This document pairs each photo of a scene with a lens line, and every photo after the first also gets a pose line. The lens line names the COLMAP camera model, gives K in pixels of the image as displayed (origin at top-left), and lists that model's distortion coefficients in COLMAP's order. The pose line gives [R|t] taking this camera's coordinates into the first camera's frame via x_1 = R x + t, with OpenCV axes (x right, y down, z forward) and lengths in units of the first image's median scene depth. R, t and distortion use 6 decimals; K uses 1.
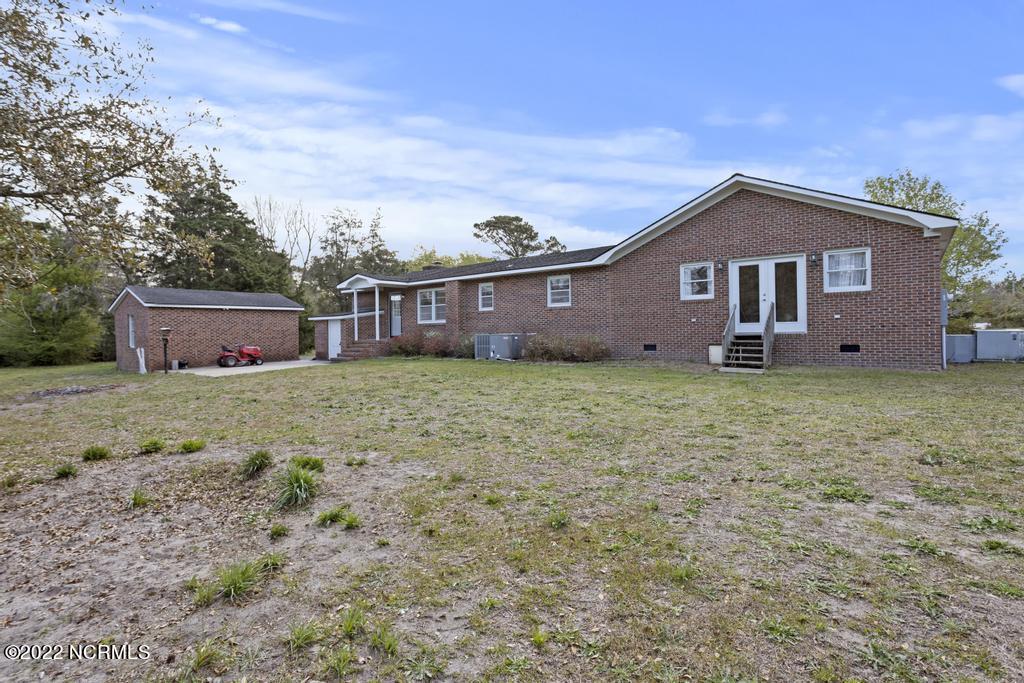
lens RADIAL K [[511.2, 0, 504.7], [0, 511.2, 340.8], [0, 0, 1]] dist [-0.013367, 0.006943]
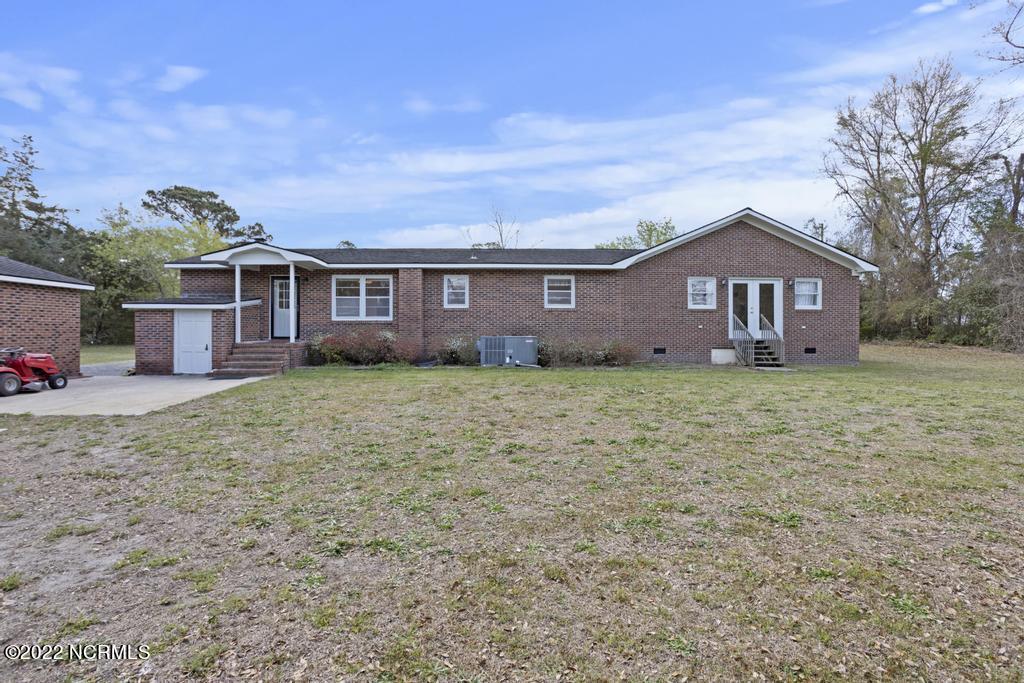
lens RADIAL K [[511.2, 0, 509.0], [0, 511.2, 337.3], [0, 0, 1]] dist [-0.013367, 0.006943]
pose [[0.743647, 0.015443, 0.668394, -0.599282], [-0.001618, 0.999772, -0.021299, 0.006665], [-0.668570, 0.014757, 0.743503, 0.369779]]
